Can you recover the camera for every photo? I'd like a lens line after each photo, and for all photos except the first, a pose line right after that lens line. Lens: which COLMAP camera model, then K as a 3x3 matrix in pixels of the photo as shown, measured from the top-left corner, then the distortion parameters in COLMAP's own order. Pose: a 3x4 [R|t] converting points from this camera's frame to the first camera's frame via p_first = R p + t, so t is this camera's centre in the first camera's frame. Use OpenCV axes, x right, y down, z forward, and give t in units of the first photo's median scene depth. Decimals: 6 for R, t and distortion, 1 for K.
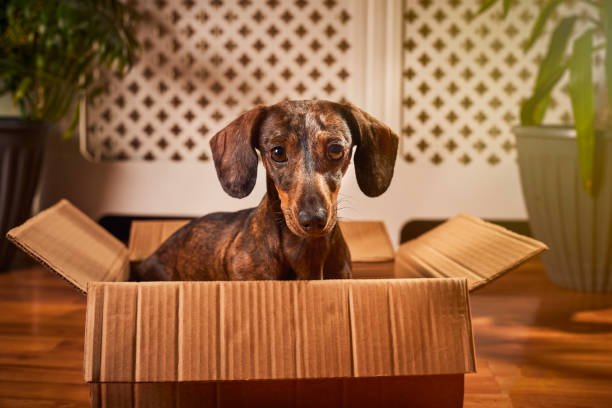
lens RADIAL K [[919.2, 0, 306.0], [0, 919.2, 204.0], [0, 0, 1]] dist [-0.021741, 0.010309]
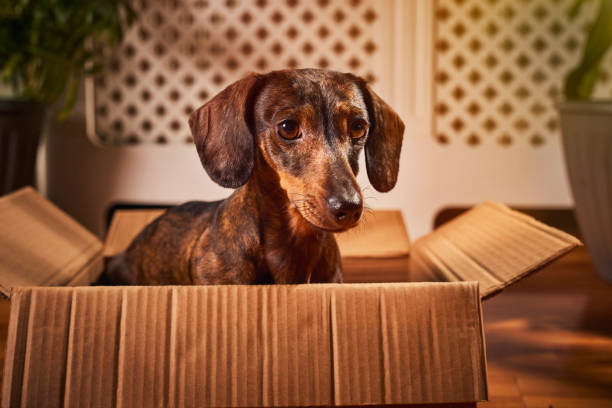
lens RADIAL K [[919.2, 0, 306.0], [0, 919.2, 204.0], [0, 0, 1]] dist [-0.021741, 0.010309]
pose [[0.998066, -0.003849, -0.062037, 0.074260], [0.004808, 0.999871, 0.015317, -0.000618], [0.061970, -0.015586, 0.997956, 0.189409]]
